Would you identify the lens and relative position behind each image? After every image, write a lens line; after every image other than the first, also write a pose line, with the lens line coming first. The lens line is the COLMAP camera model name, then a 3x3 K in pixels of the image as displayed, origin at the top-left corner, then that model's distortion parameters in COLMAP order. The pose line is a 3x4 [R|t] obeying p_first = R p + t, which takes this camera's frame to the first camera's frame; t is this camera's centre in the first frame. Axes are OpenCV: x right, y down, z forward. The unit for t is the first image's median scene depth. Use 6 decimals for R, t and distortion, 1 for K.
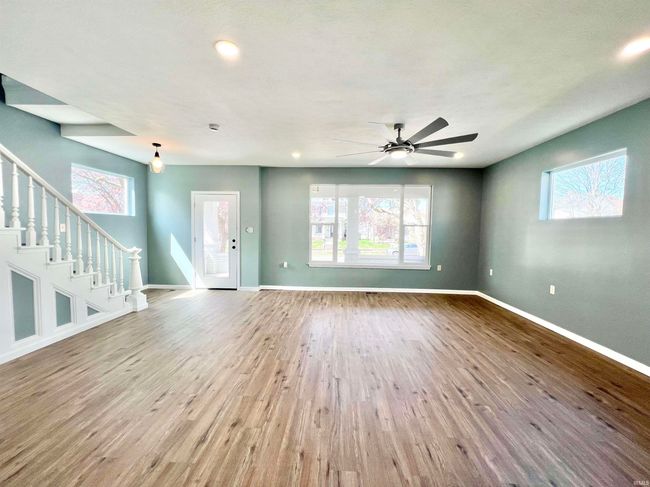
lens RADIAL K [[261.6, 0, 324.2], [0, 261.6, 242.7], [0, 0, 1]] dist [-0.000582, -0.000067]
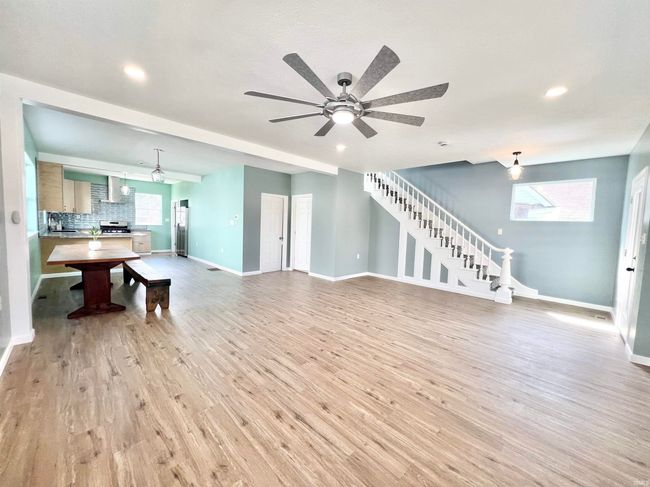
lens RADIAL K [[261.6, 0, 324.5], [0, 261.6, 242.7], [0, 0, 1]] dist [-0.000582, -0.000067]
pose [[-0.673803, 0.011229, -0.738825, 0.992609], [-0.084713, 0.992118, 0.092336, -0.068084], [0.734039, 0.124805, -0.667541, 1.723544]]
